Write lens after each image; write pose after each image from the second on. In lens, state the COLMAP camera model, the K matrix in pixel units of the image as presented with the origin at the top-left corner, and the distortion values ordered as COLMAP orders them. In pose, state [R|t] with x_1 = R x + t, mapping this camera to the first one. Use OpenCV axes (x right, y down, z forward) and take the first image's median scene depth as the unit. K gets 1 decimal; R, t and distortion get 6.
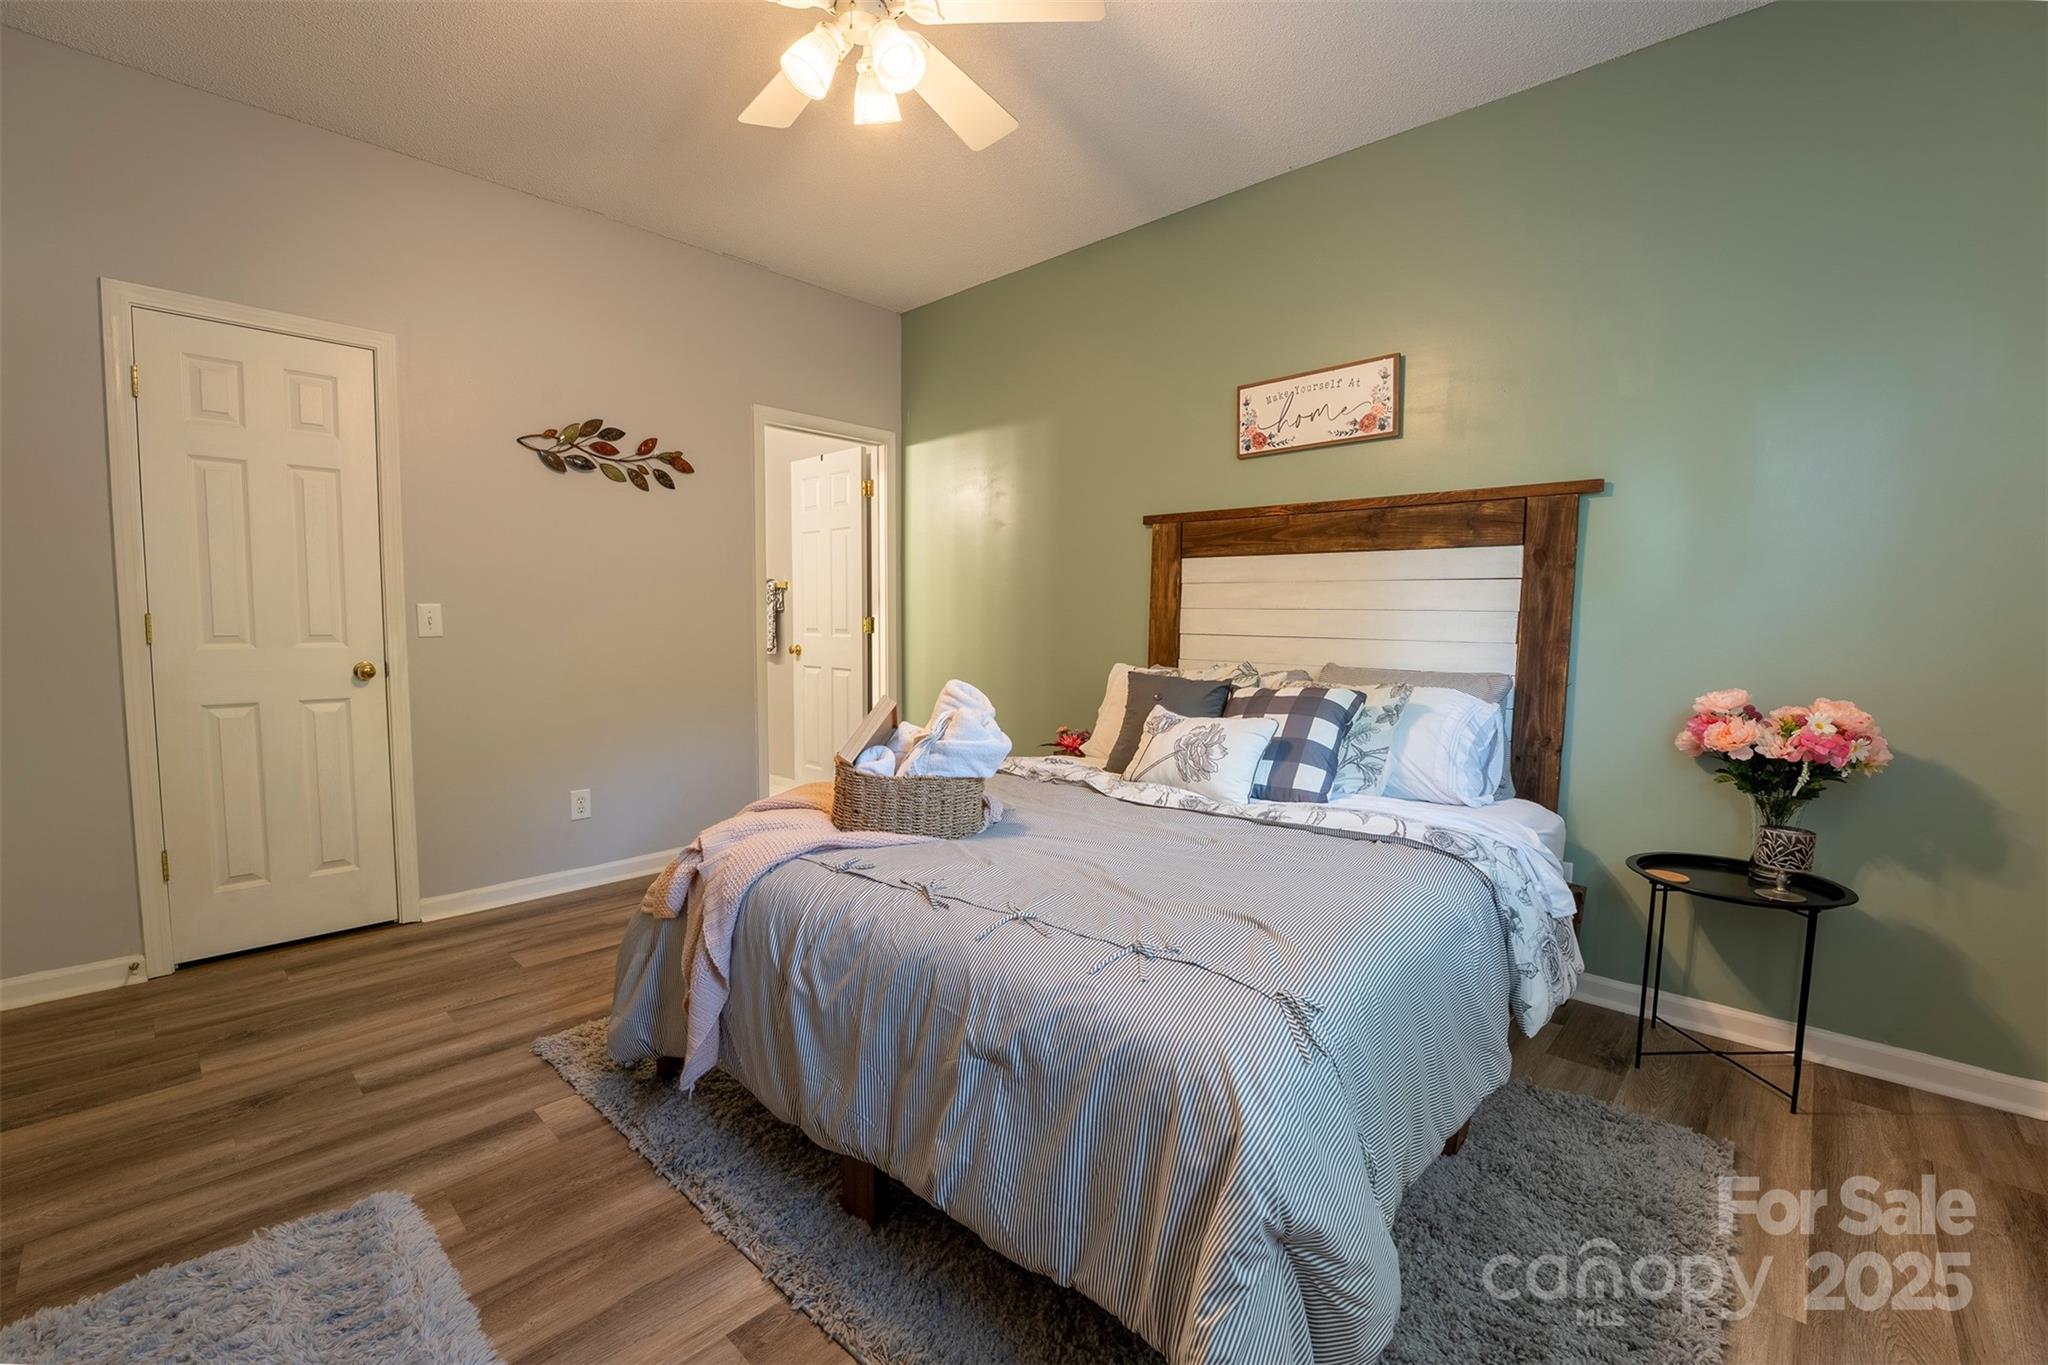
lens RADIAL K [[858.7, 0, 1019.2], [0, 858.7, 688.1], [0, 0, 1]] dist [-0.028676, 0.001170]
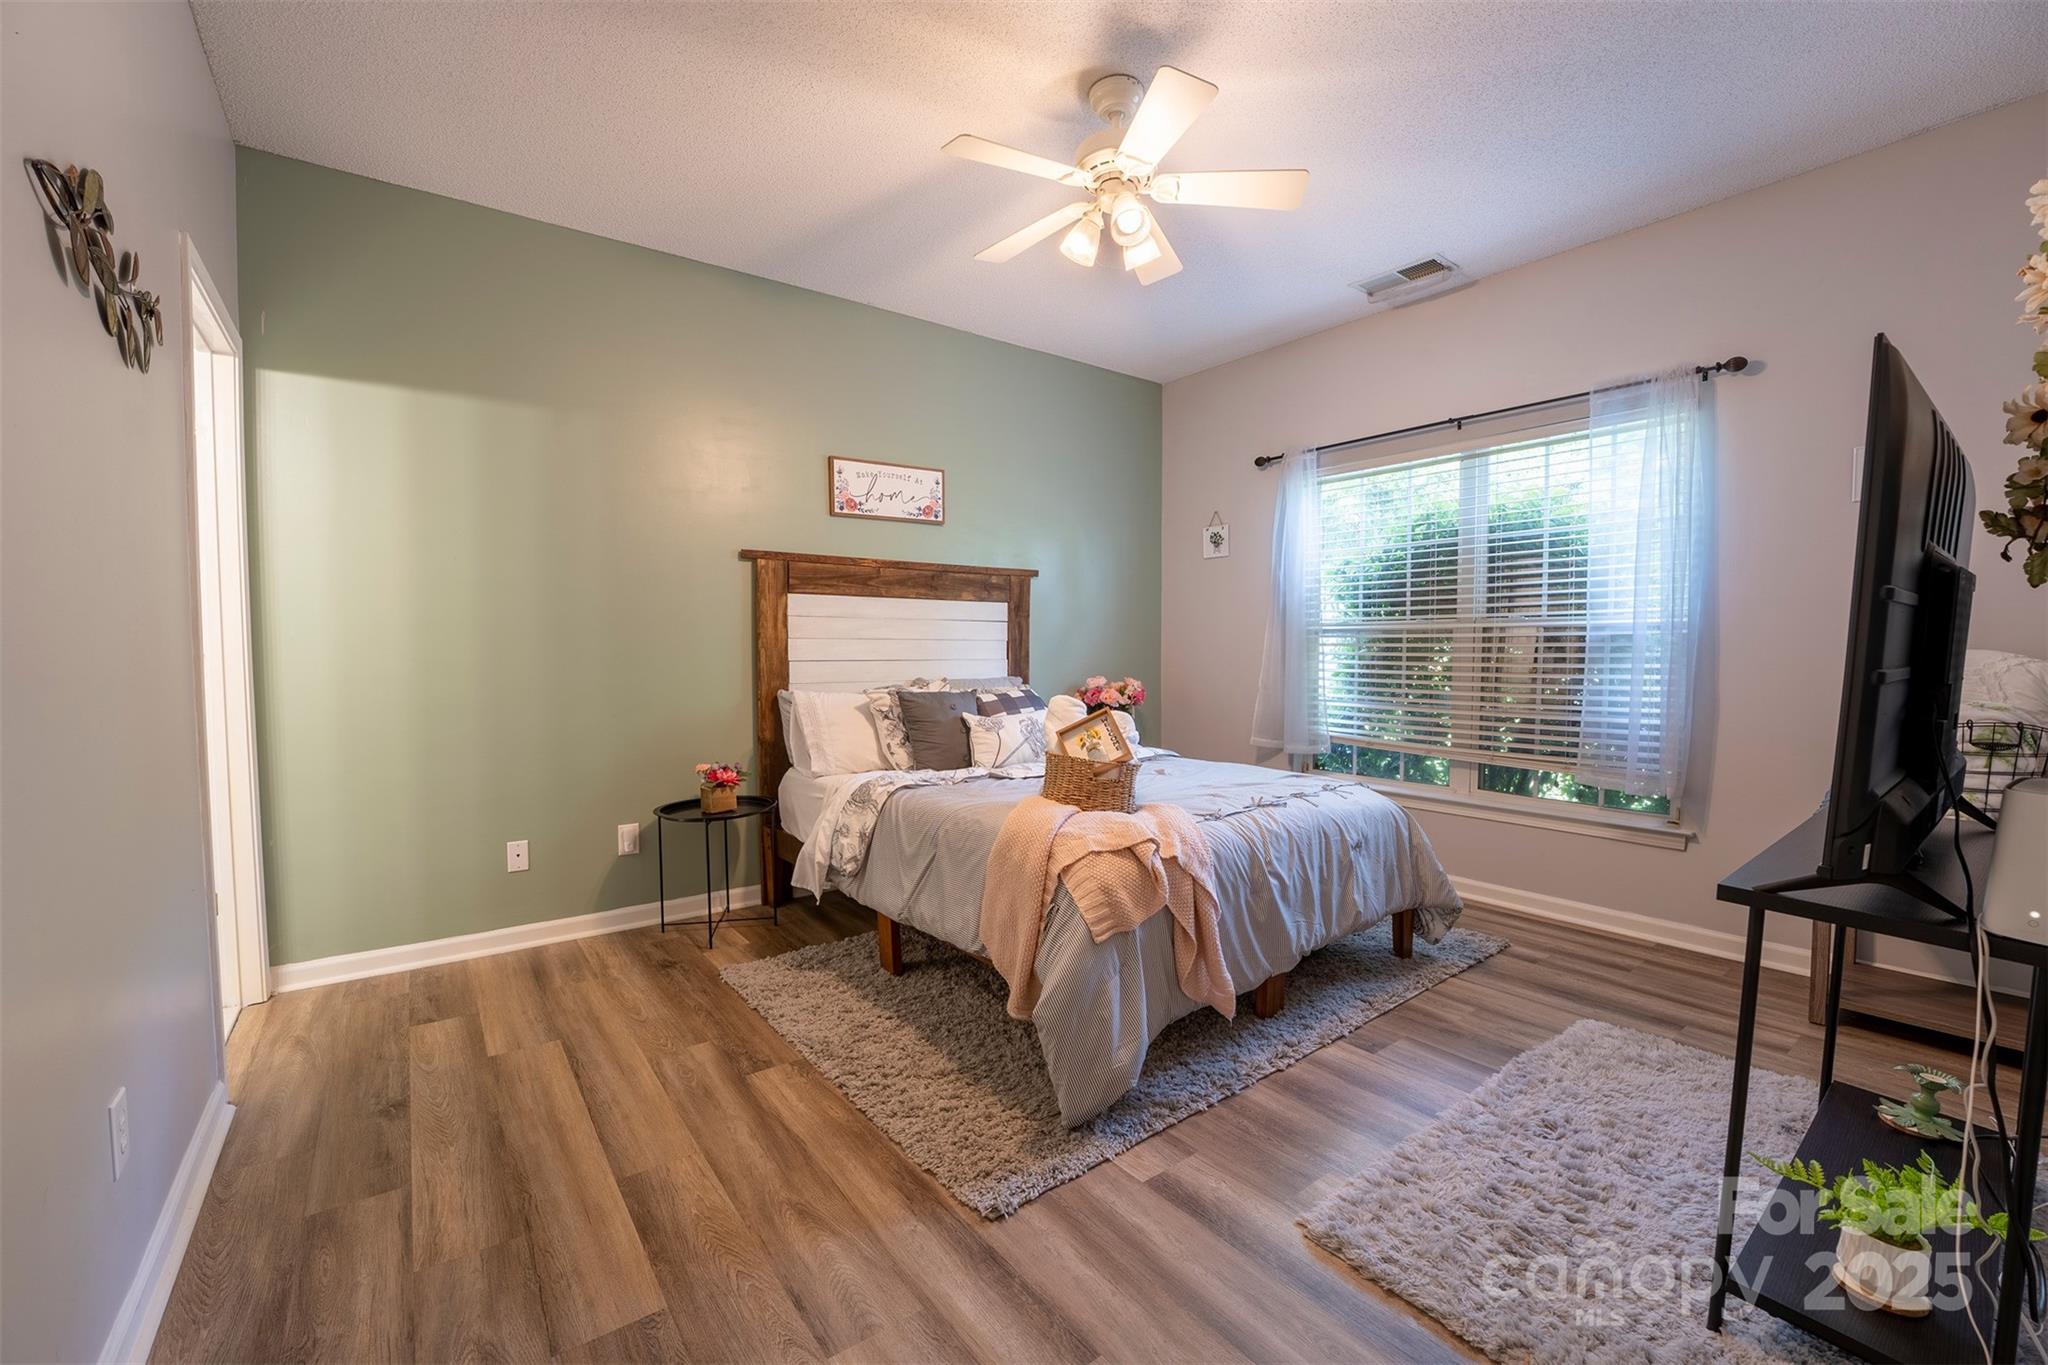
lens RADIAL K [[821.4, 0, 1024.0], [0, 821.4, 682.5], [0, 0, 1]] dist [-0.016494, 0.000131]
pose [[0.174562, -0.050665, 0.983342, -0.922880], [0.086571, 0.995598, 0.035928, -0.054497], [-0.980833, 0.078857, 0.178180, 0.591614]]
